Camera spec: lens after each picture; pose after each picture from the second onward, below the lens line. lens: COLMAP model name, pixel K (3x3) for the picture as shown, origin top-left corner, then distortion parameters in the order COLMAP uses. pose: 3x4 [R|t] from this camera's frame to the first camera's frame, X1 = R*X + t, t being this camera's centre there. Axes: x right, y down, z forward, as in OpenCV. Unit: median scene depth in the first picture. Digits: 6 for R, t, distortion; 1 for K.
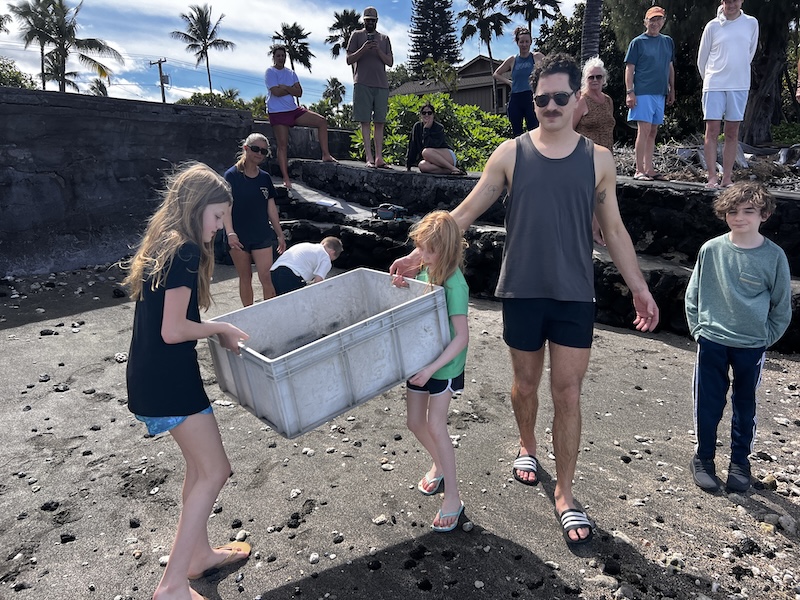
lens RADIAL K [[607.6, 0, 399.9], [0, 607.6, 299.7], [0, 0, 1]] dist [0.010576, -0.002796]
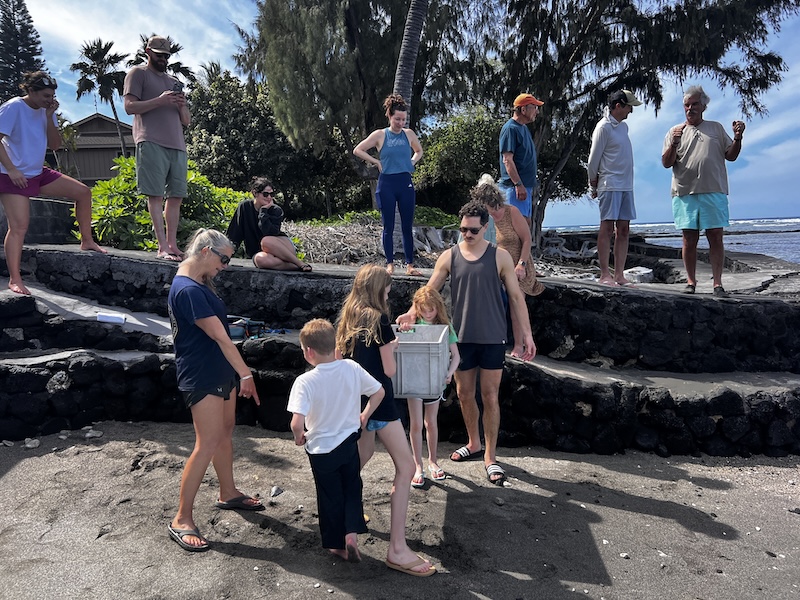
lens RADIAL K [[607.6, 0, 400.1], [0, 607.6, 299.9], [0, 0, 1]] dist [0.010576, -0.002796]
pose [[0.811028, -0.048323, 0.583009, -0.243594], [0.110708, 0.991253, -0.071848, -0.098135], [-0.574437, 0.122814, 0.809283, 0.311838]]
